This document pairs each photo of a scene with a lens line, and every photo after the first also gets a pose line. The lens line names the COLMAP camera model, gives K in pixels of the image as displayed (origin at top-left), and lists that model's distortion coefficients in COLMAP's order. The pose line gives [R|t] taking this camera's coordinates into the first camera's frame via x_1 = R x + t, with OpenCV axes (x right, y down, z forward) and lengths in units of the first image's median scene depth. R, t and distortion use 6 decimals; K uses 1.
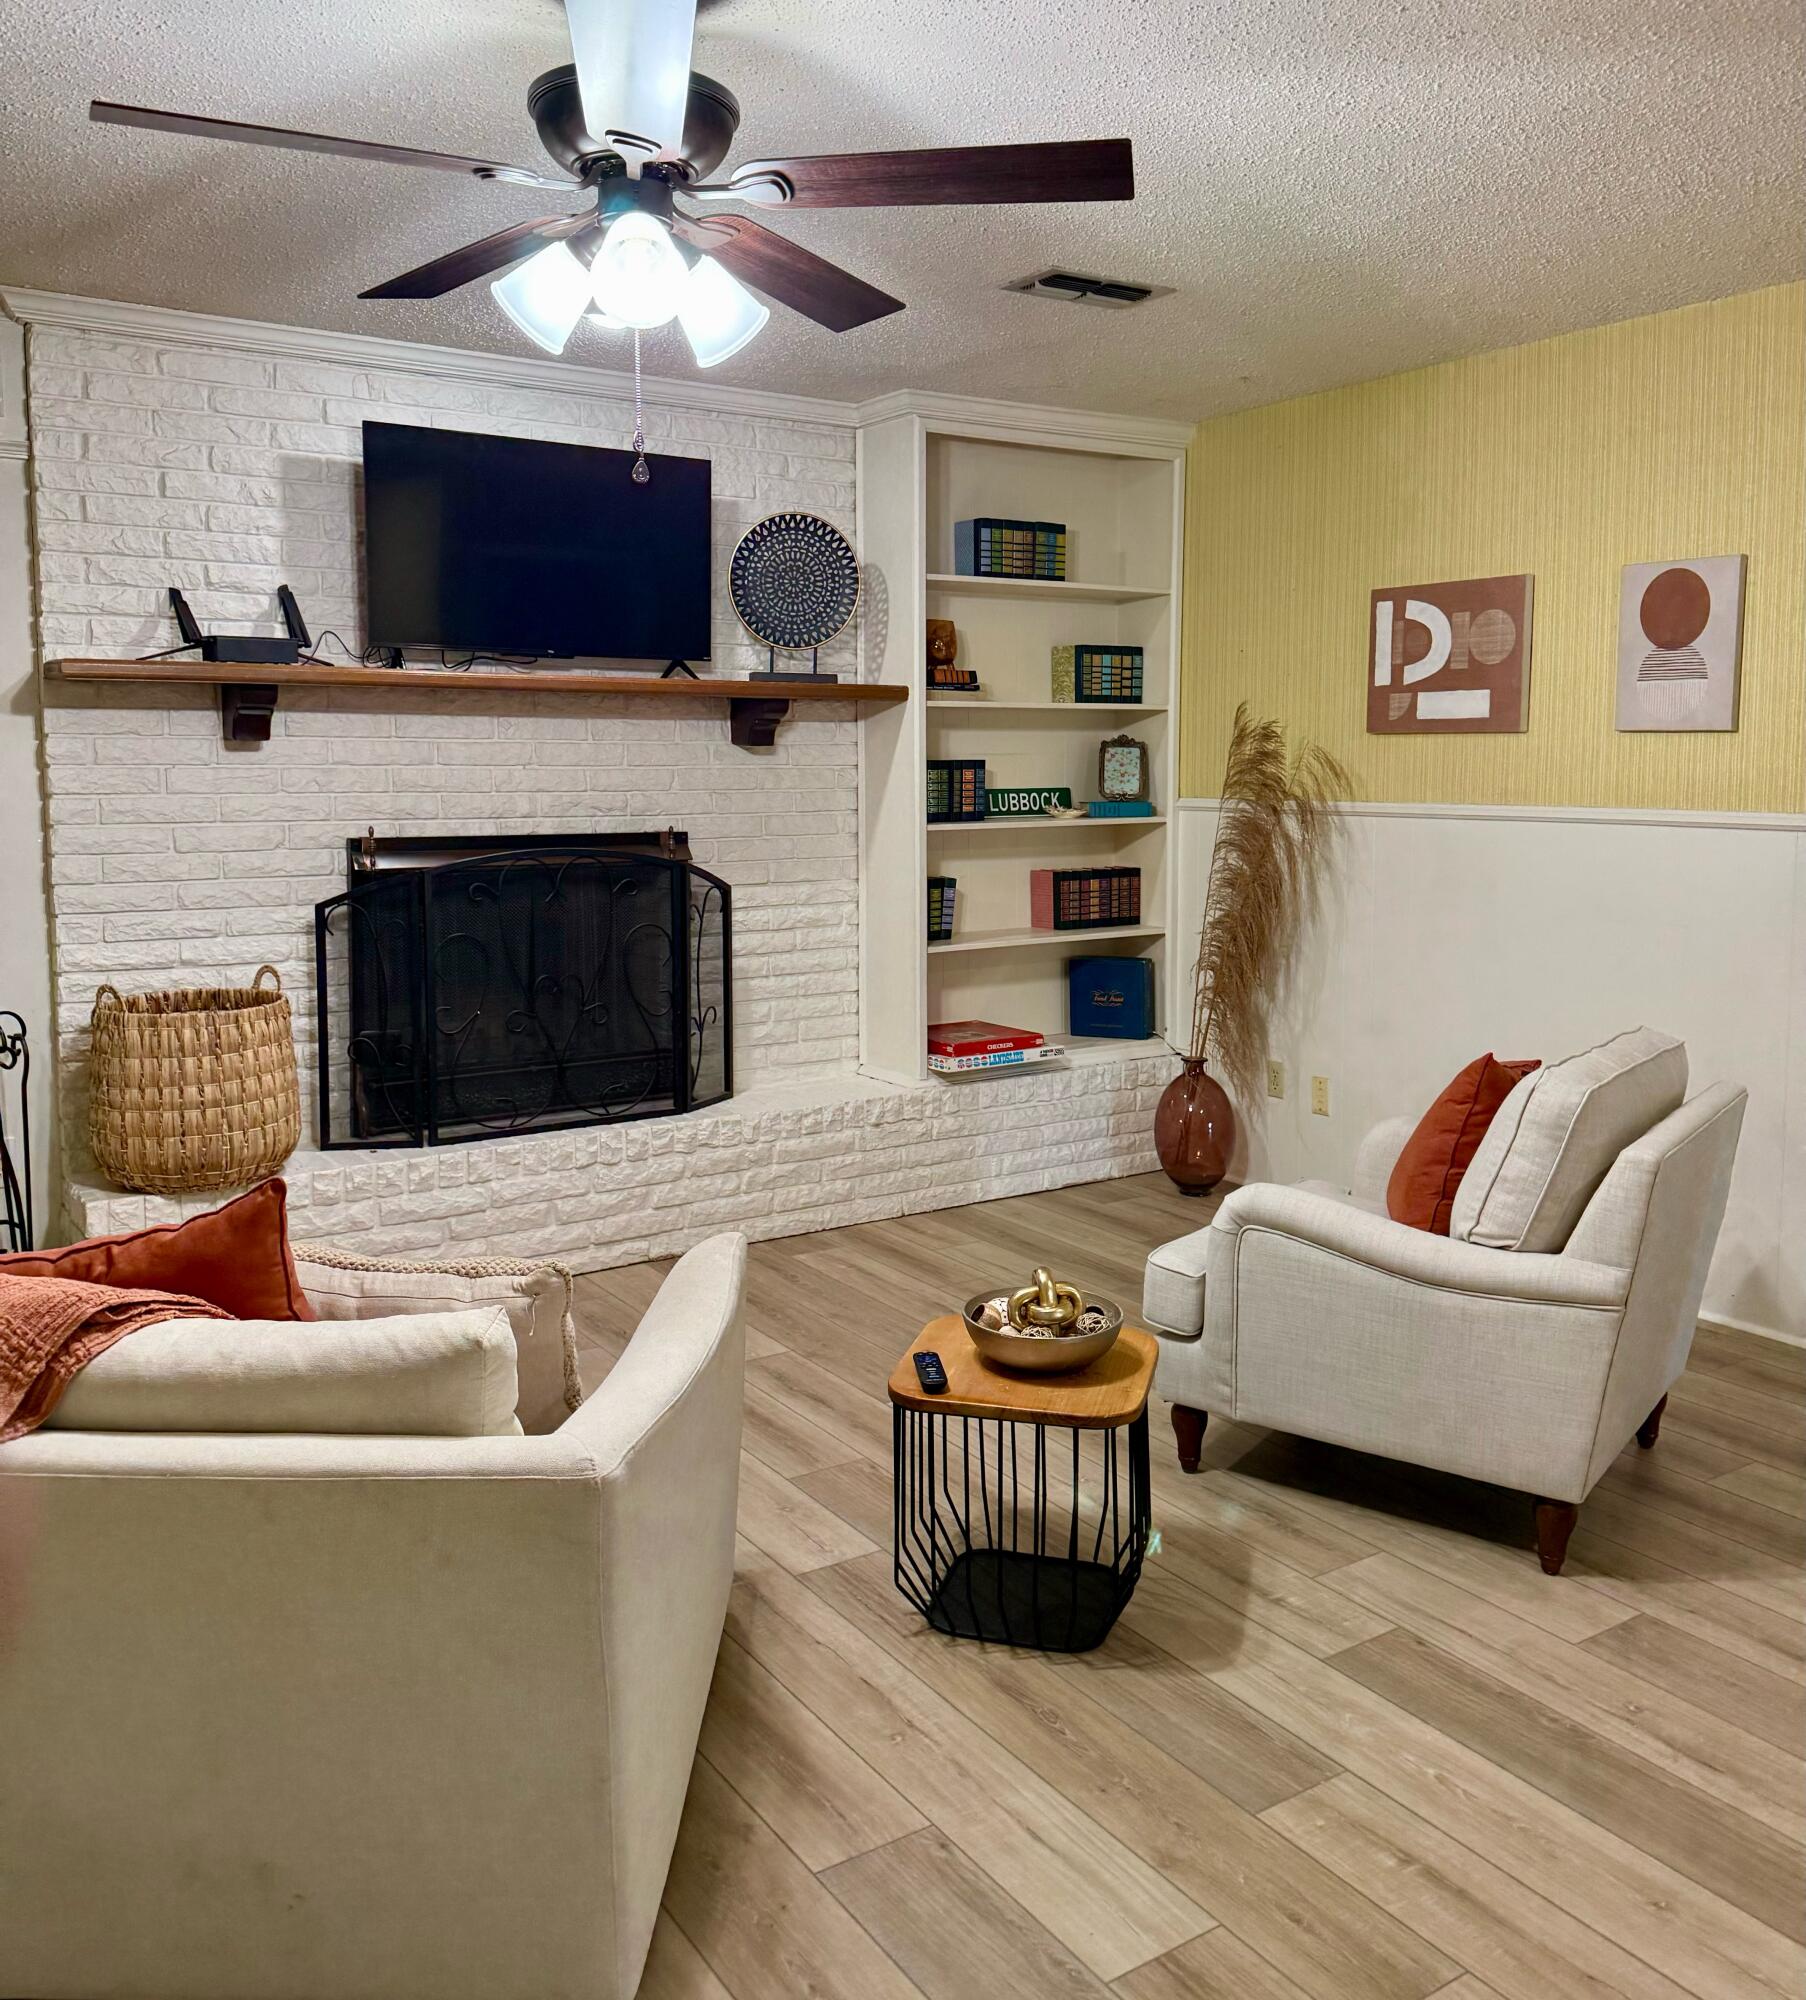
lens RADIAL K [[1672.8, 0, 913.3], [0, 1672.8, 912.6], [0, 0, 1]] dist [0.069206, -0.129955]
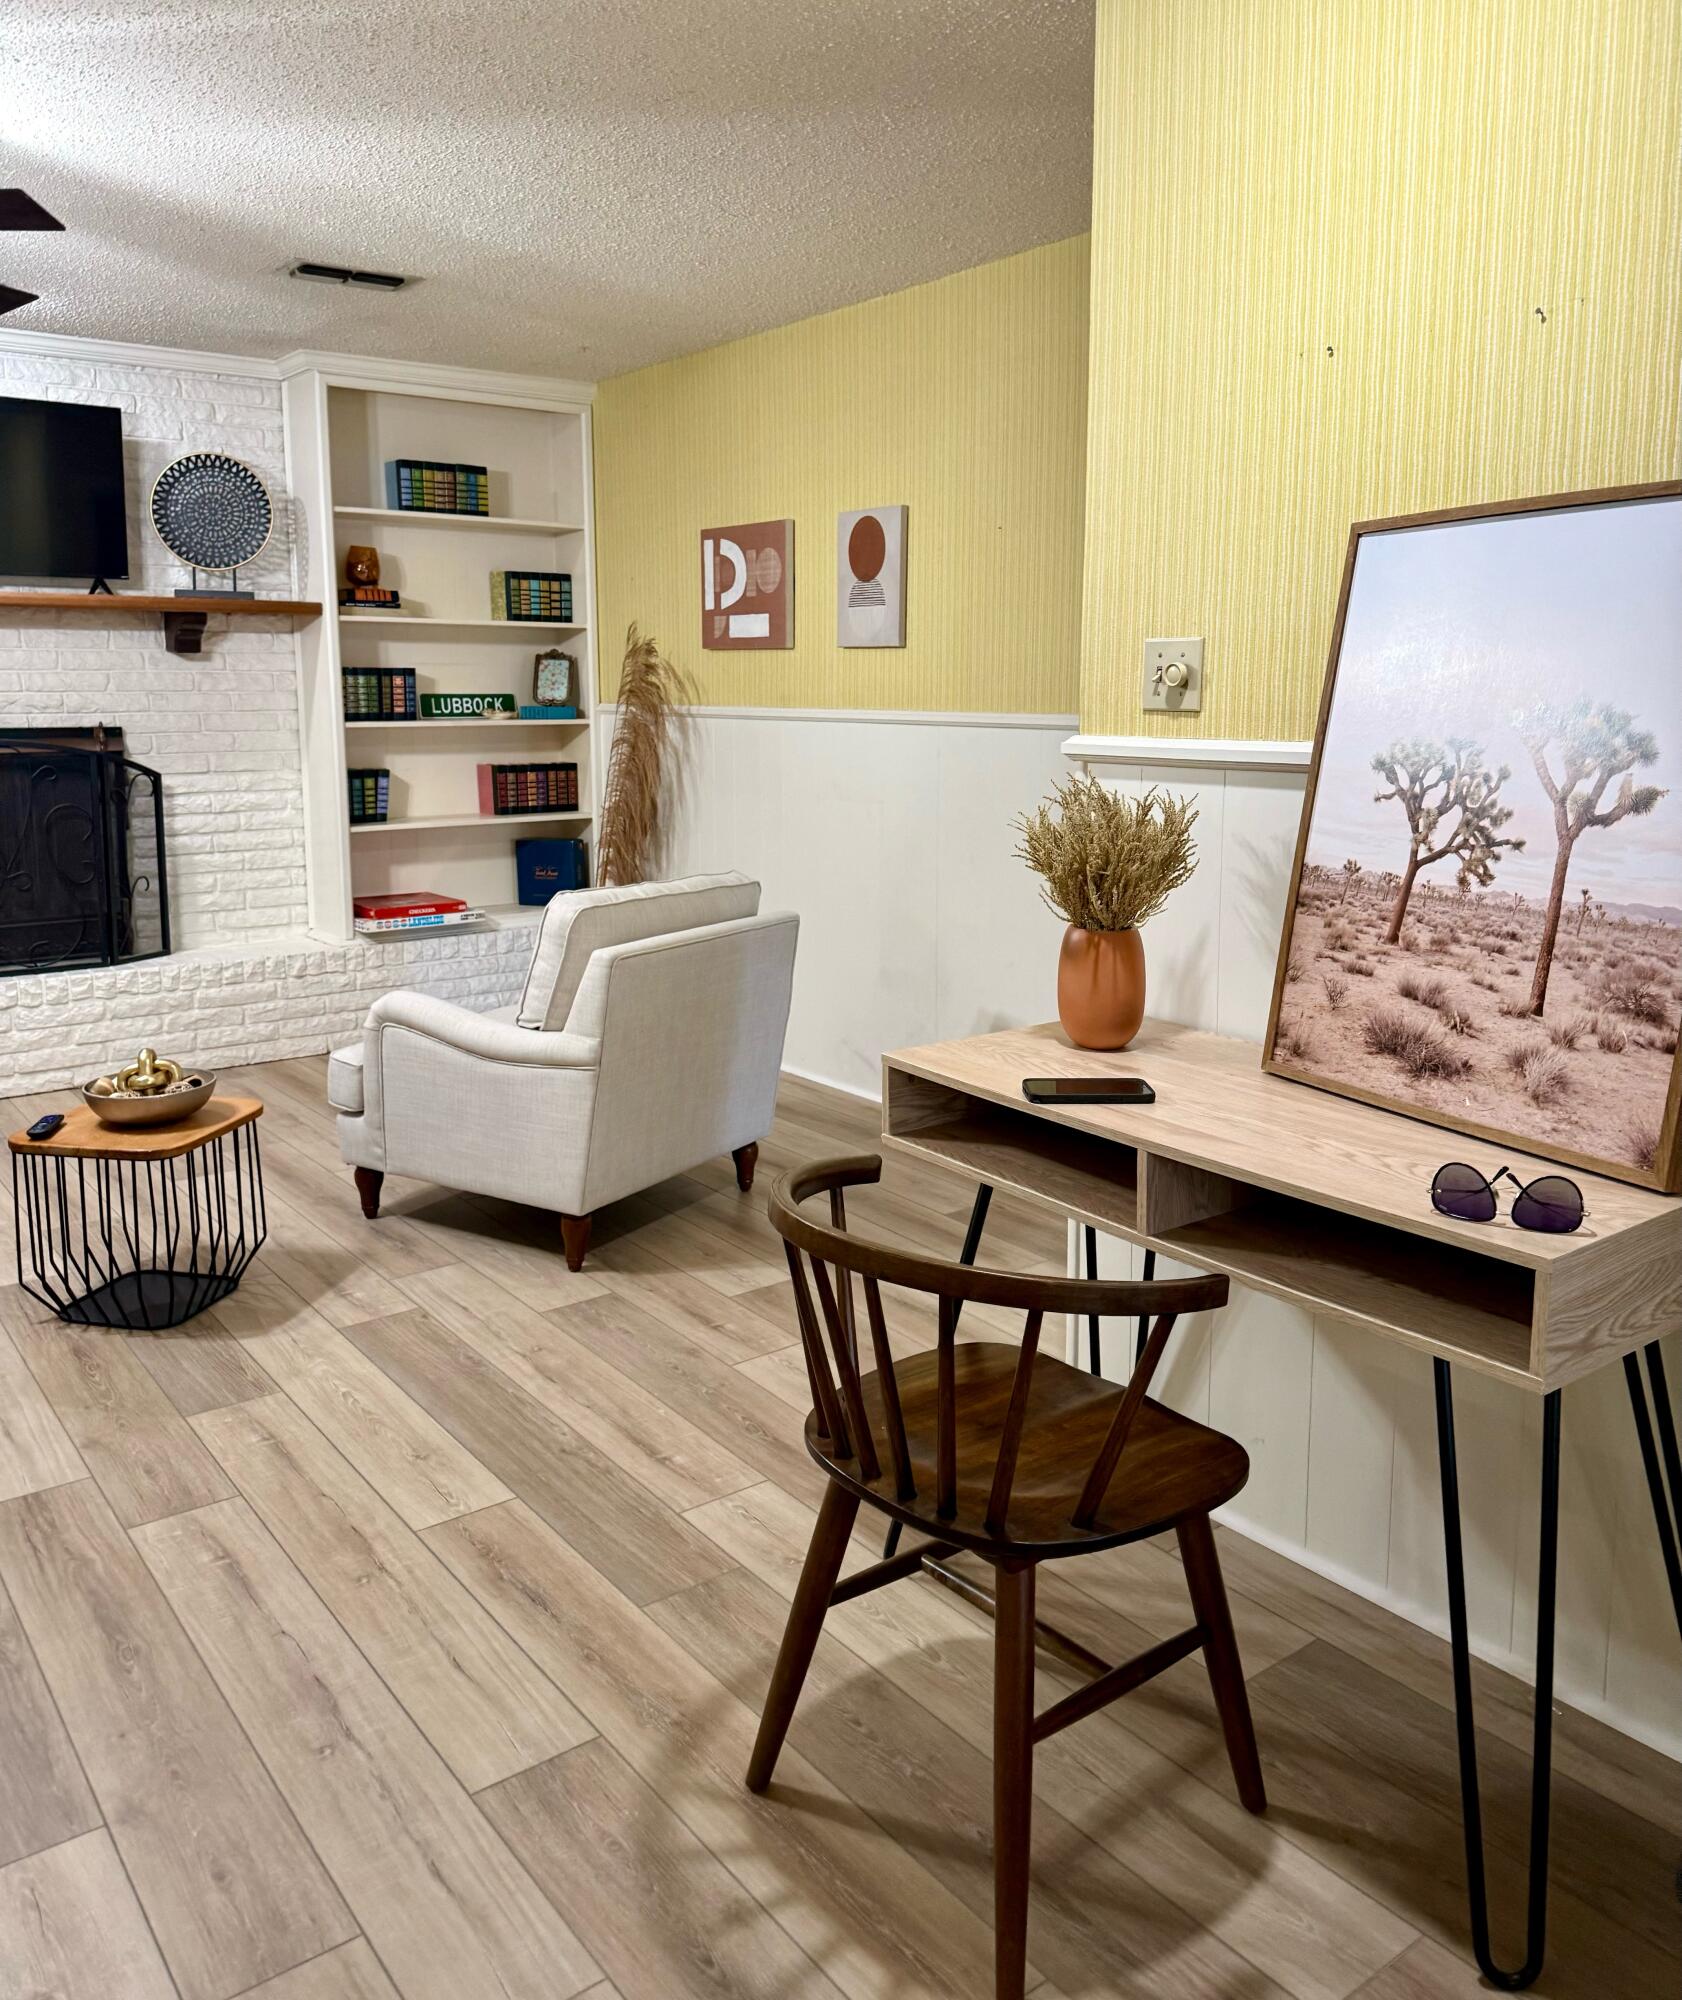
lens RADIAL K [[1545.7, 0, 900.3], [0, 1545.7, 894.3], [0, 0, 1]] dist [0.008569, -0.058946]
pose [[0.993465, -0.005967, 0.113985, 0.291192], [0.001146, 0.999104, 0.042316, 0.024413], [-0.114136, -0.041908, 0.992581, -0.136522]]
